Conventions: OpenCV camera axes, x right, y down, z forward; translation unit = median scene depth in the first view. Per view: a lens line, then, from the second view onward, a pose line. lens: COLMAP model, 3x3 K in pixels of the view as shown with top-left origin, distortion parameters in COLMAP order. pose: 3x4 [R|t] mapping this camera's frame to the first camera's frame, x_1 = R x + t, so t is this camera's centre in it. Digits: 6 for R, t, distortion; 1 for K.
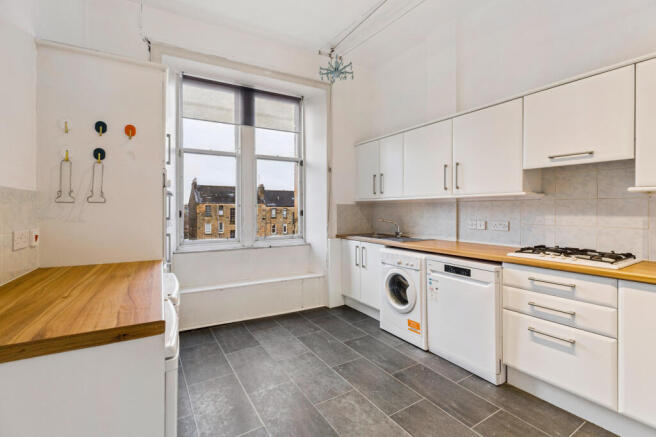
lens RADIAL K [[306.3, 0, 328.0], [0, 306.3, 207.8], [0, 0, 1]] dist [-0.001033, -0.000172]
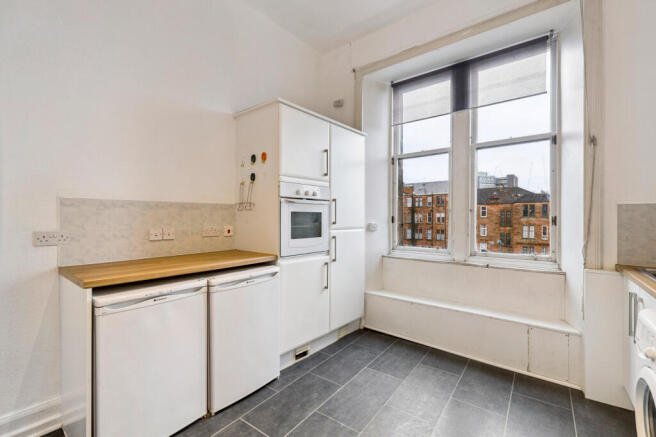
lens RADIAL K [[295.6, 0, 329.7], [0, 295.6, 215.4], [0, 0, 1]] dist [-0.001439, -0.000412]
pose [[0.347256, -0.000110, -0.937770, 0.344816], [0.004307, 0.999990, 0.001478, 0.003901], [0.937760, -0.004552, 0.347253, 0.410186]]
